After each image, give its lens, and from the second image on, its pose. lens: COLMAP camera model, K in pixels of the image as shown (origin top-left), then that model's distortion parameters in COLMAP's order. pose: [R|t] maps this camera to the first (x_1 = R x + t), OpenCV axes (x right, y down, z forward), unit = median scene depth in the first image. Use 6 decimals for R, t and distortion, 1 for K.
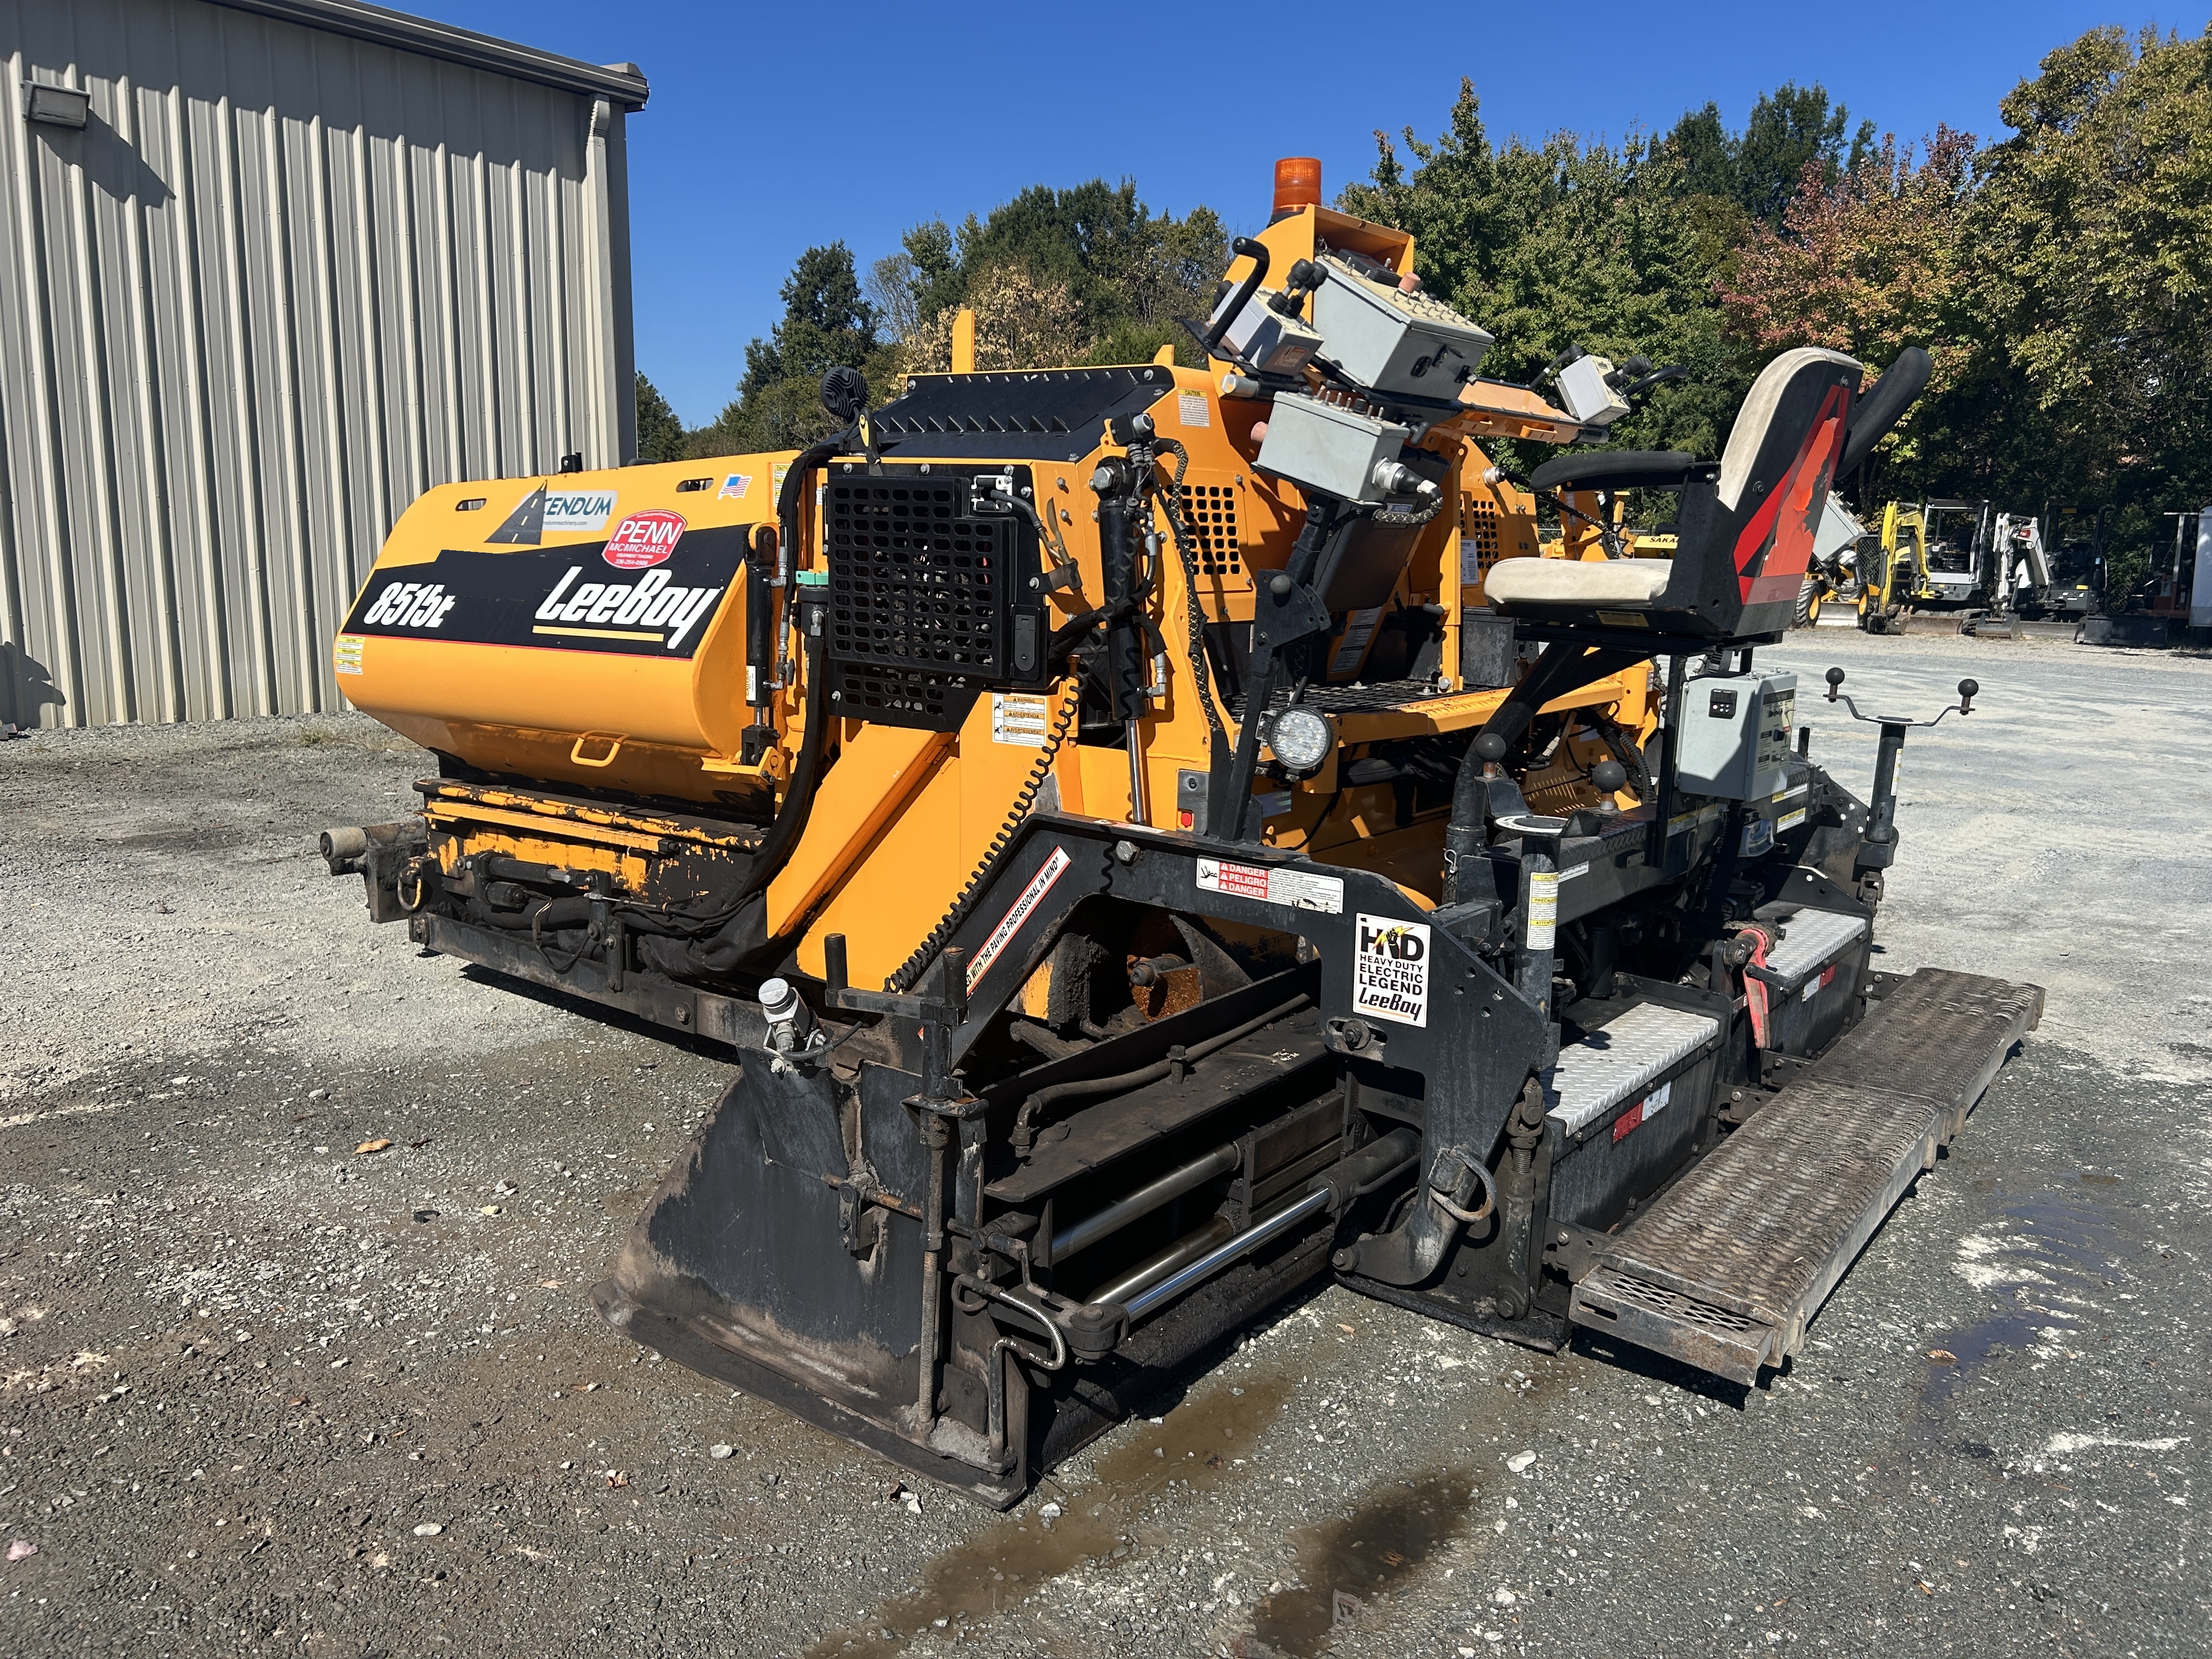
lens RADIAL K [[1668.3, 0, 1090.4], [0, 1668.3, 810.2], [0, 0, 1]] dist [0.041549, -0.042213]
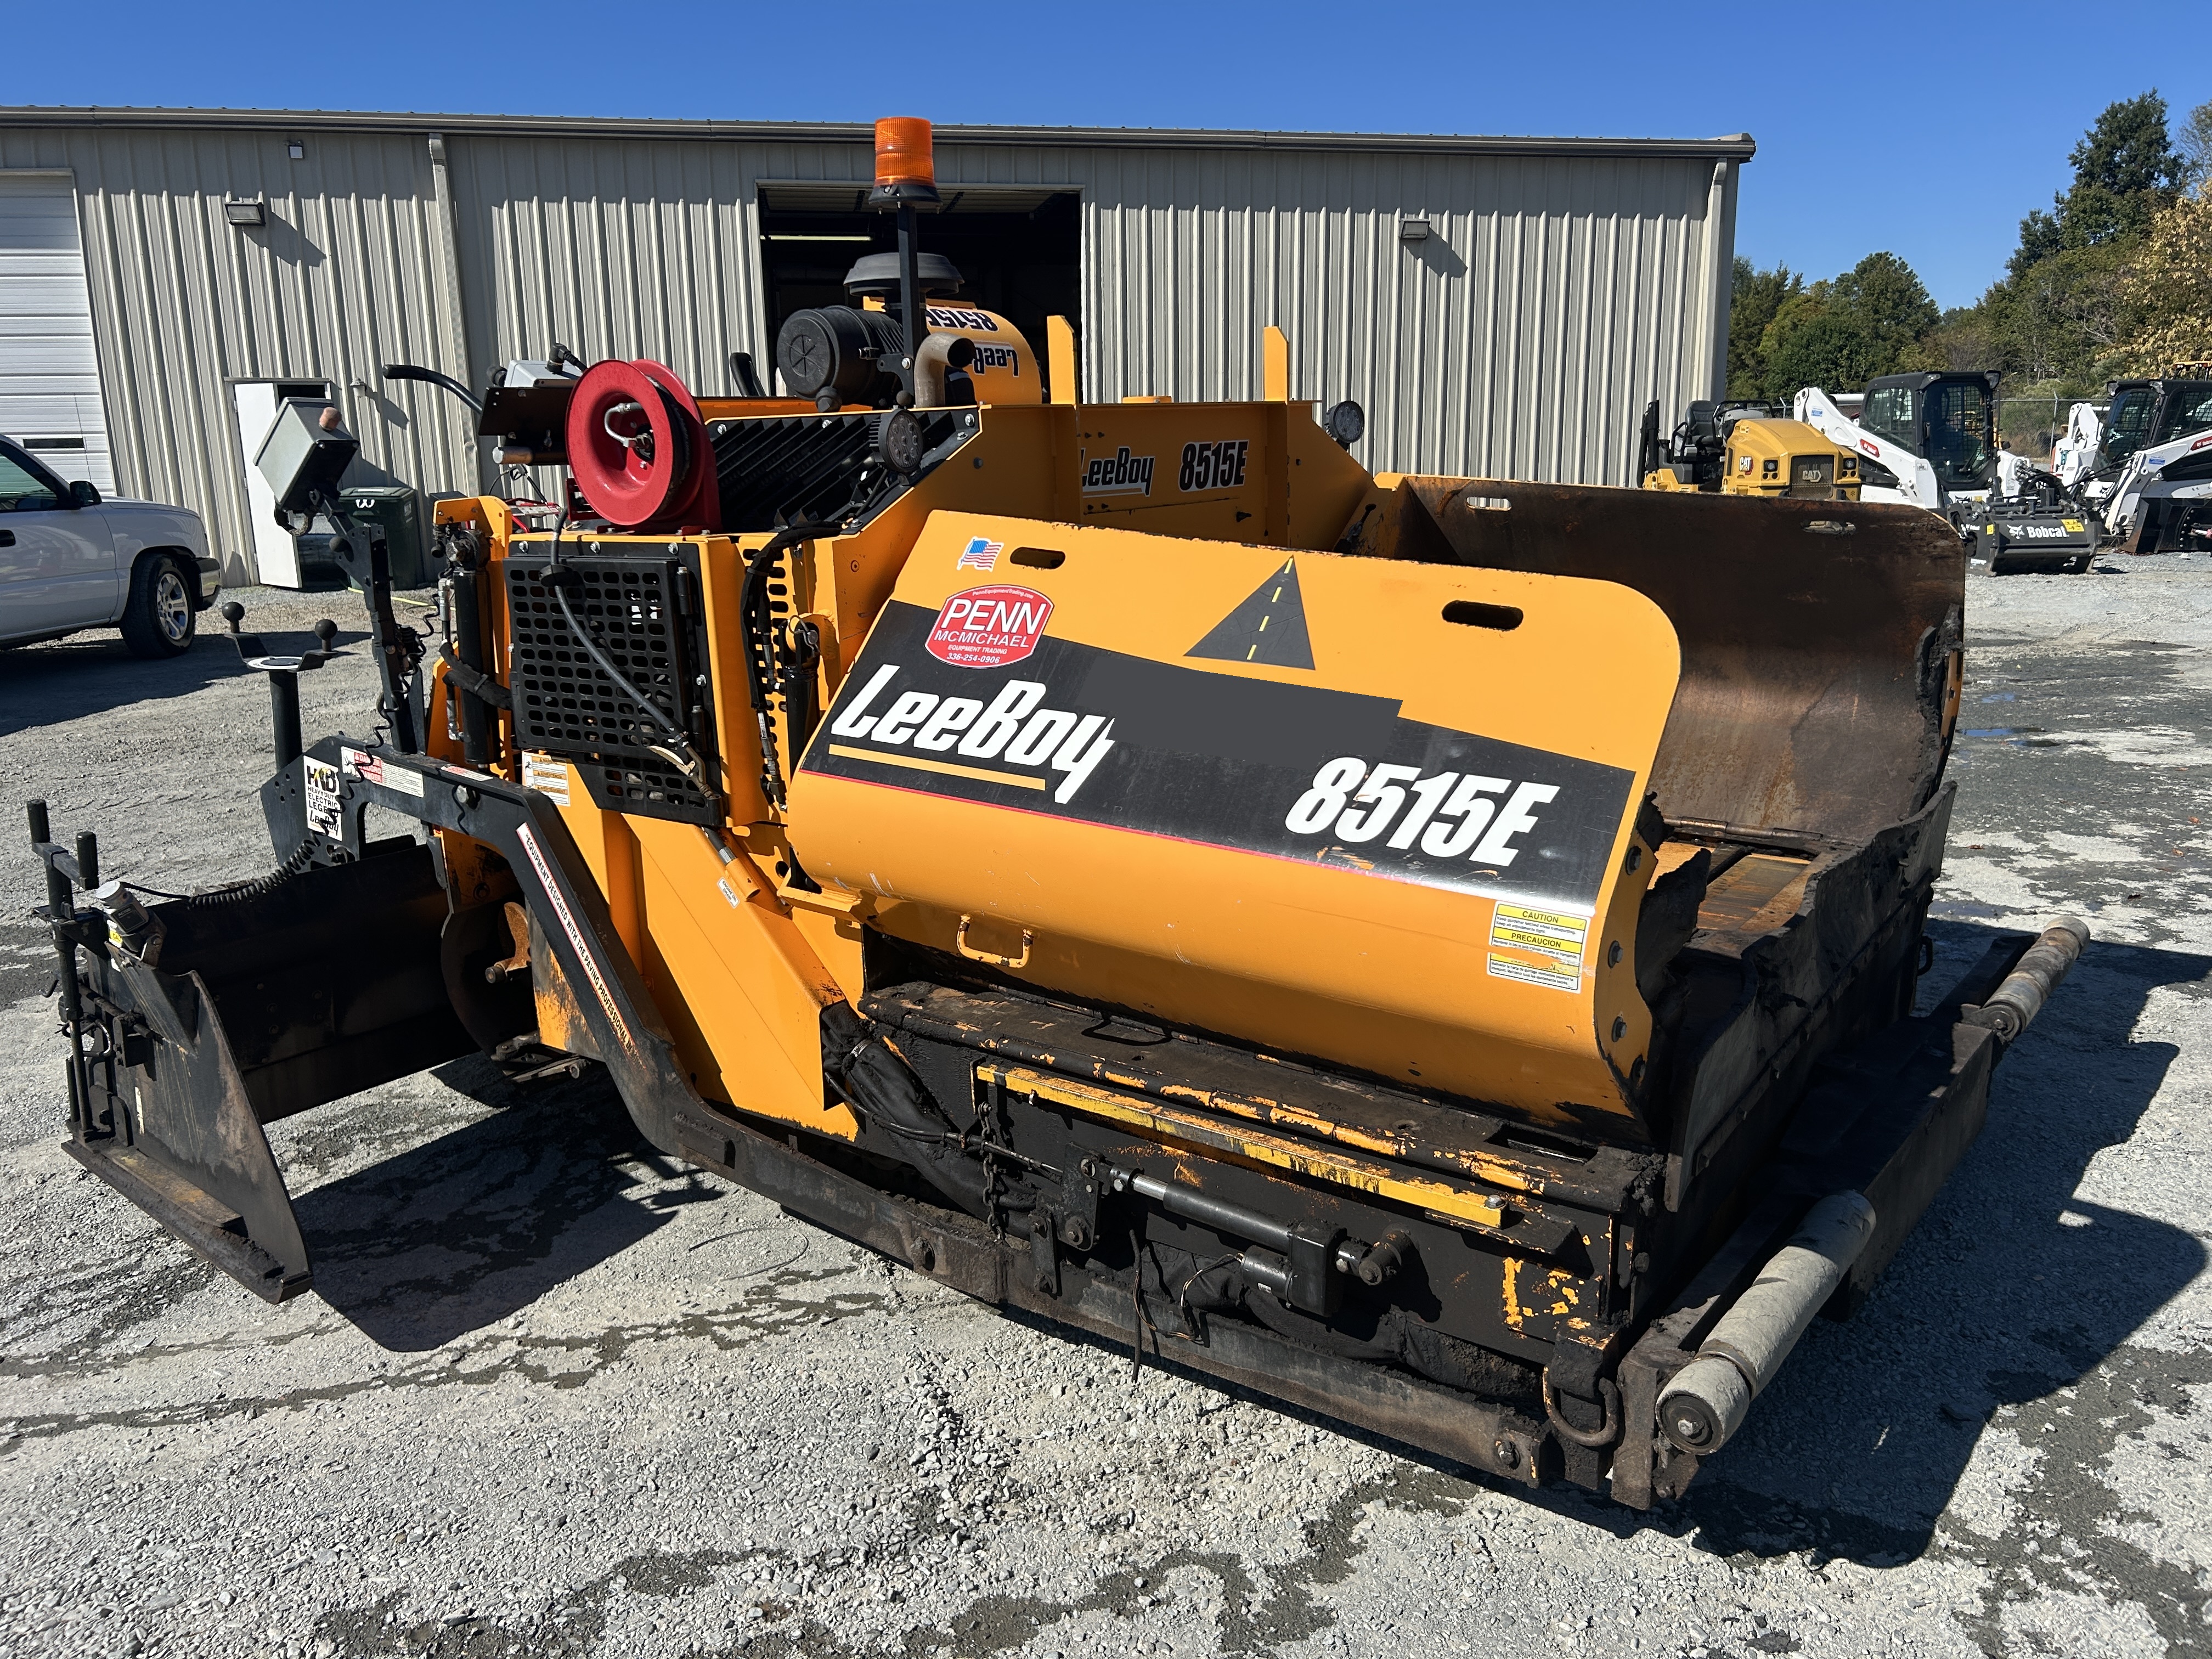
lens RADIAL K [[1668.3, 0, 1115.5], [0, 1668.3, 817.9], [0, 0, 1]] dist [0.041549, -0.042213]
pose [[0.770084, 0.118654, -0.626810, 0.317912], [-0.077763, 0.992683, 0.092376, 0.078526], [0.633185, -0.022395, 0.773677, -0.561019]]
